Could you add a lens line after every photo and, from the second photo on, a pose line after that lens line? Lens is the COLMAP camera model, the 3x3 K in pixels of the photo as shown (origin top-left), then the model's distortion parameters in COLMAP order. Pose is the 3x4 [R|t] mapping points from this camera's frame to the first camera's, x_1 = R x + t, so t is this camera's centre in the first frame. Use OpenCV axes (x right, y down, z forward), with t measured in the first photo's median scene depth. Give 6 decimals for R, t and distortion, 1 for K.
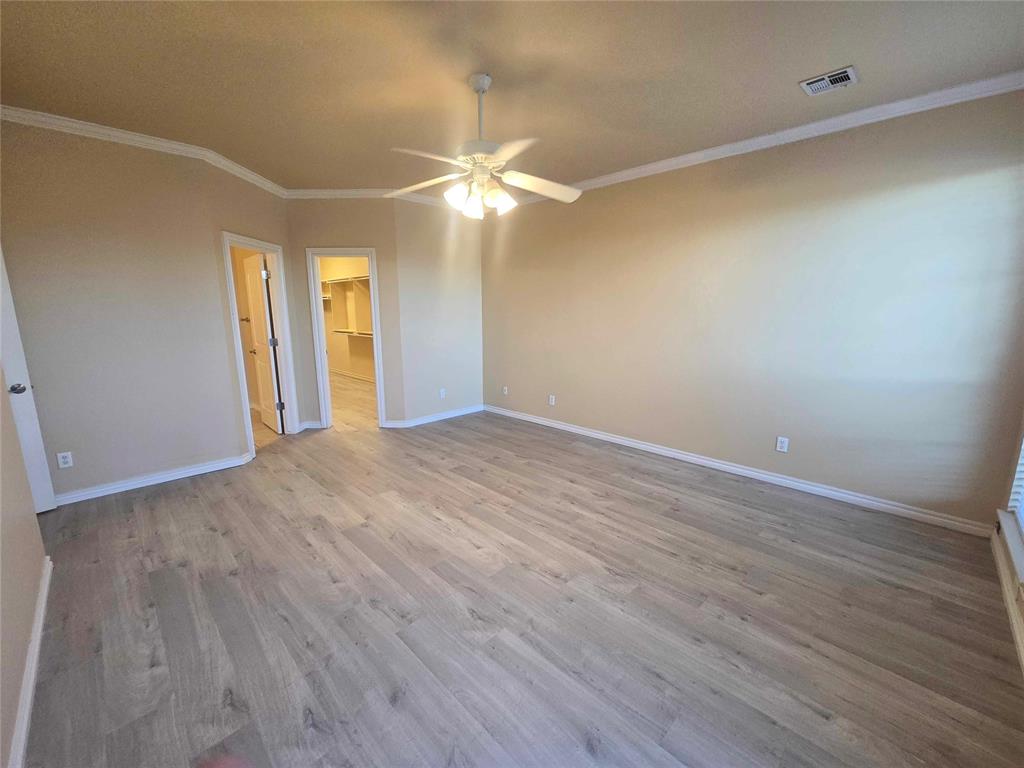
lens RADIAL K [[420.8, 0, 505.0], [0, 420.8, 381.0], [0, 0, 1]] dist [-0.001089, 0.000543]
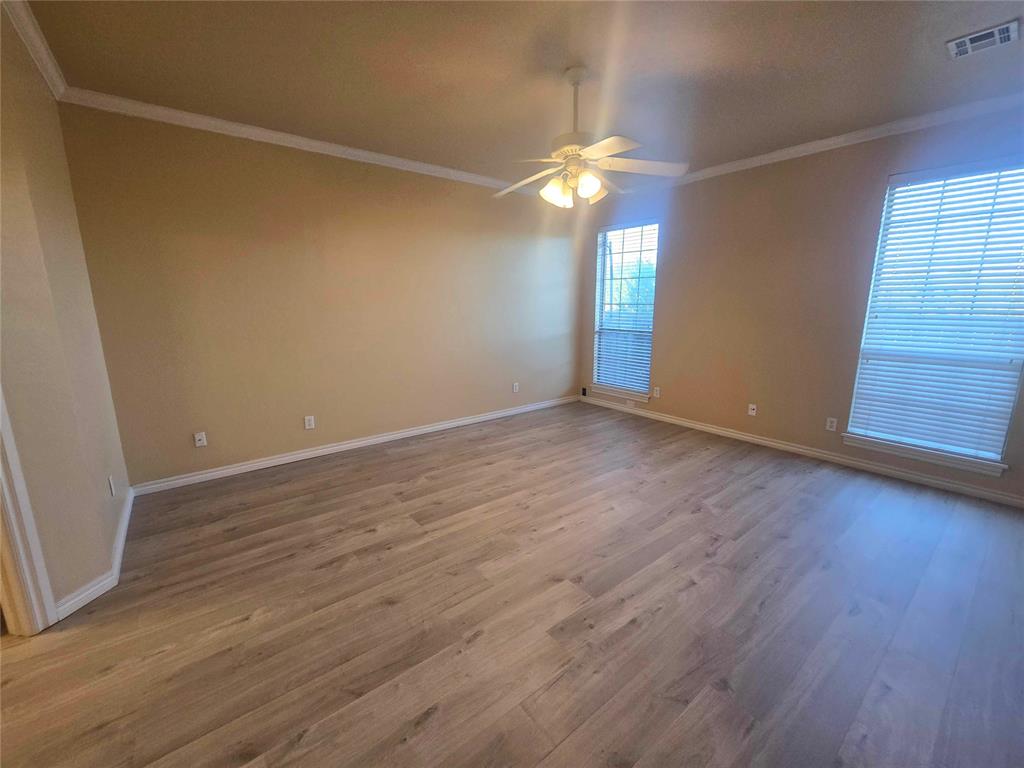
lens RADIAL K [[420.8, 0, 505.7], [0, 420.8, 387.5], [0, 0, 1]] dist [-0.001089, 0.000543]
pose [[0.109200, -0.196452, 0.974414, -0.861122], [0.174453, 0.968849, 0.175780, -0.131168], [-0.978592, 0.150794, 0.140070, 0.809011]]
